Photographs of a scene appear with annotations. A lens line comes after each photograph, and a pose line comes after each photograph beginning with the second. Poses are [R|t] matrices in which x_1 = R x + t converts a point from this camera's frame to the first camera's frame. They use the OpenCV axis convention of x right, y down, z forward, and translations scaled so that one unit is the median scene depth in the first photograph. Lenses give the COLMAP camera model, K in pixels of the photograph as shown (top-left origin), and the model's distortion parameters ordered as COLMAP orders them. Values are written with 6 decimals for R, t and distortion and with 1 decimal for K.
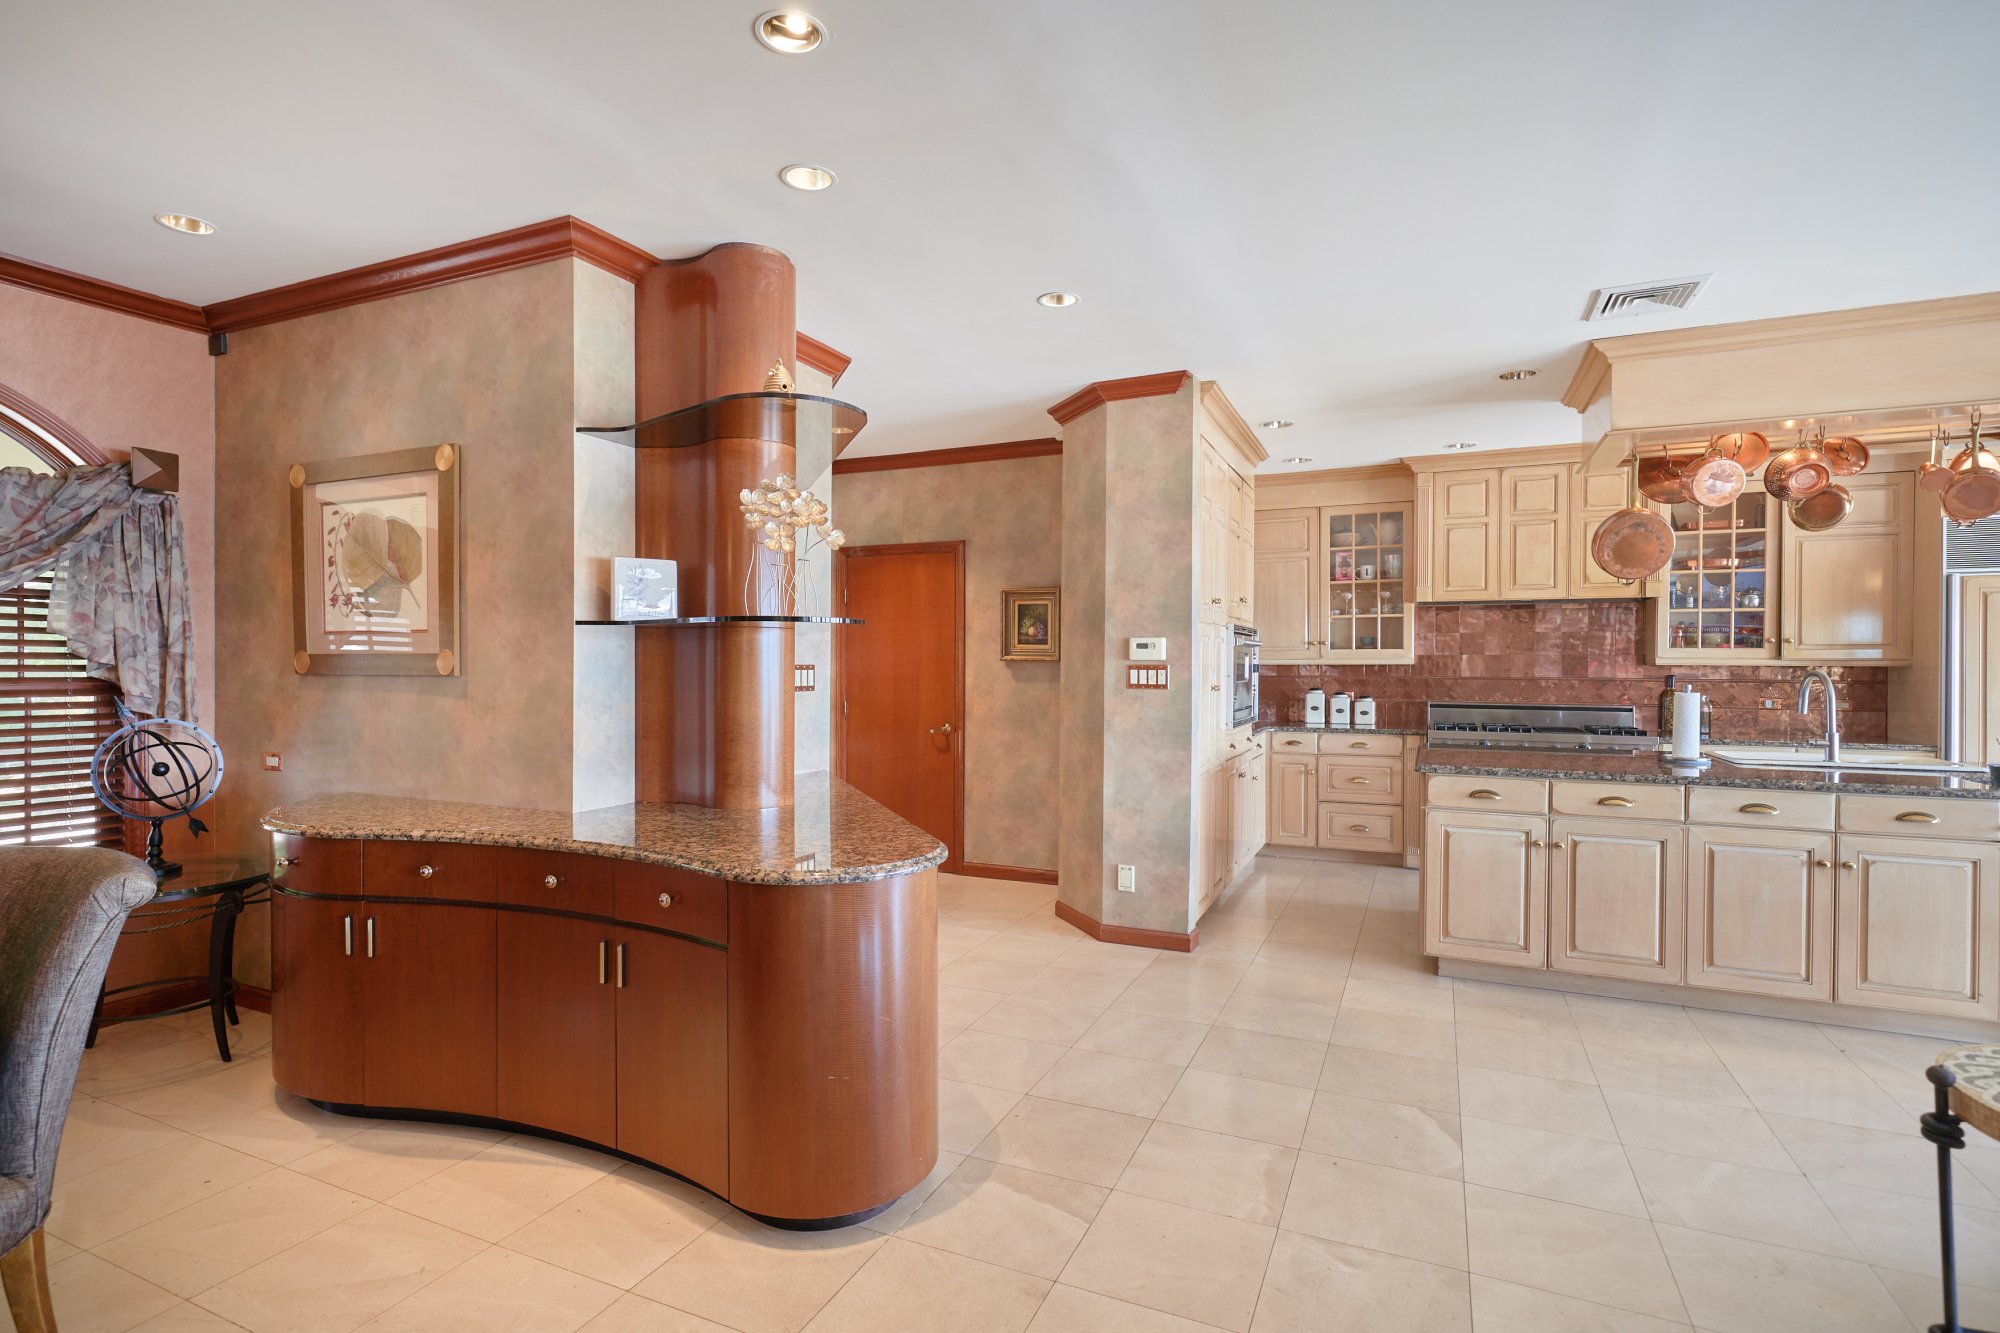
lens RADIAL K [[971.2, 0, 1000.9], [0, 971.2, 672.1], [0, 0, 1]] dist [0.001191, 0.000017]
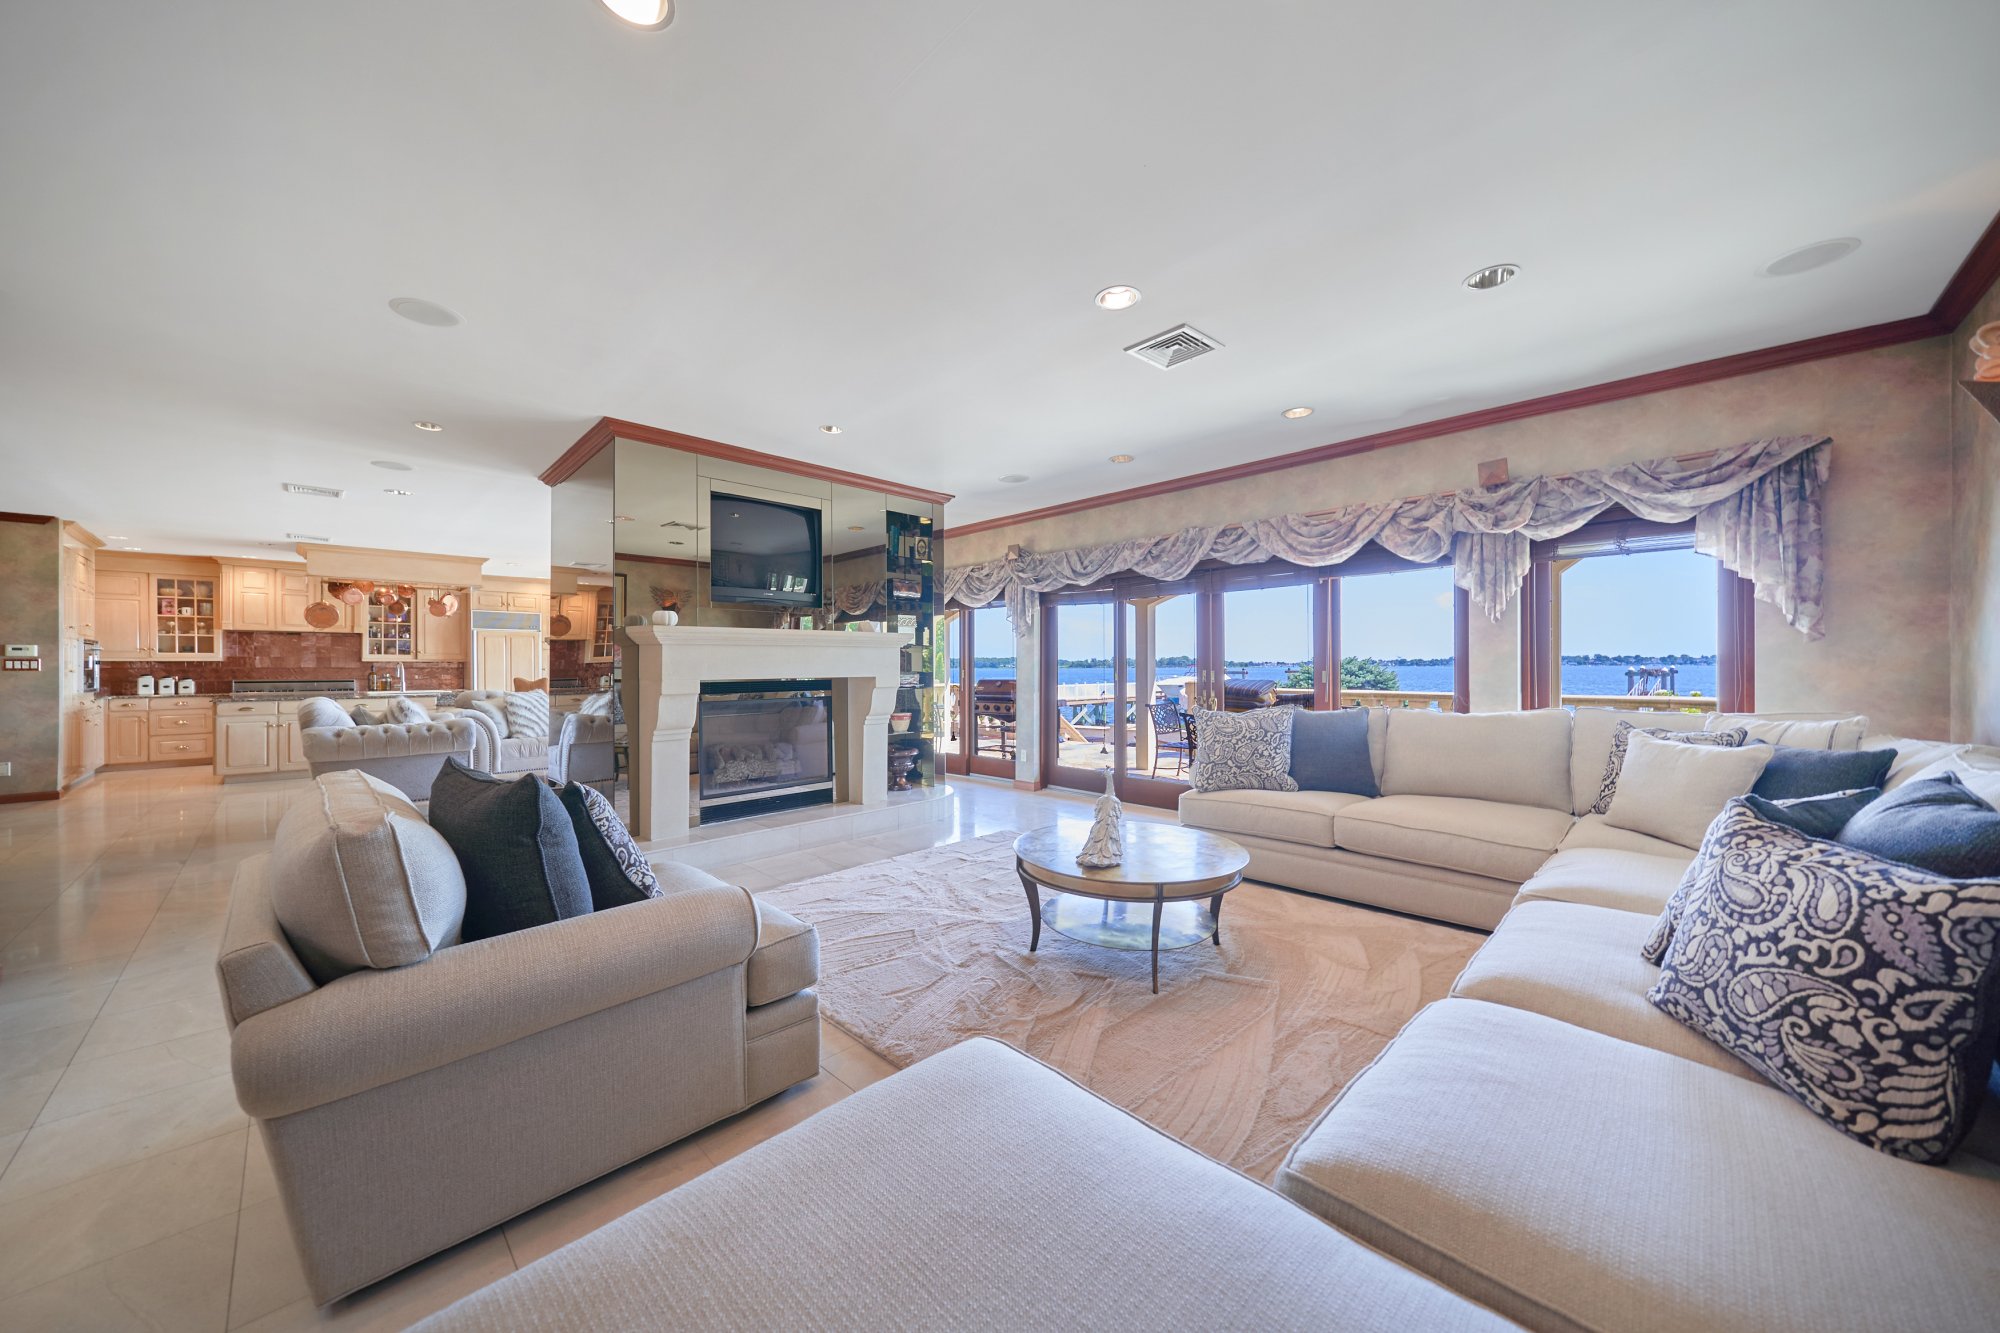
lens RADIAL K [[696.9, 0, 1000.7], [0, 696.9, 671.0], [0, 0, 1]] dist [-0.000581, -0.000705]
pose [[0.354360, -0.007346, 0.935080, -0.332697], [0.010015, 0.999942, 0.004060, 0.022670], [-0.935056, 0.007926, 0.354413, -0.975293]]
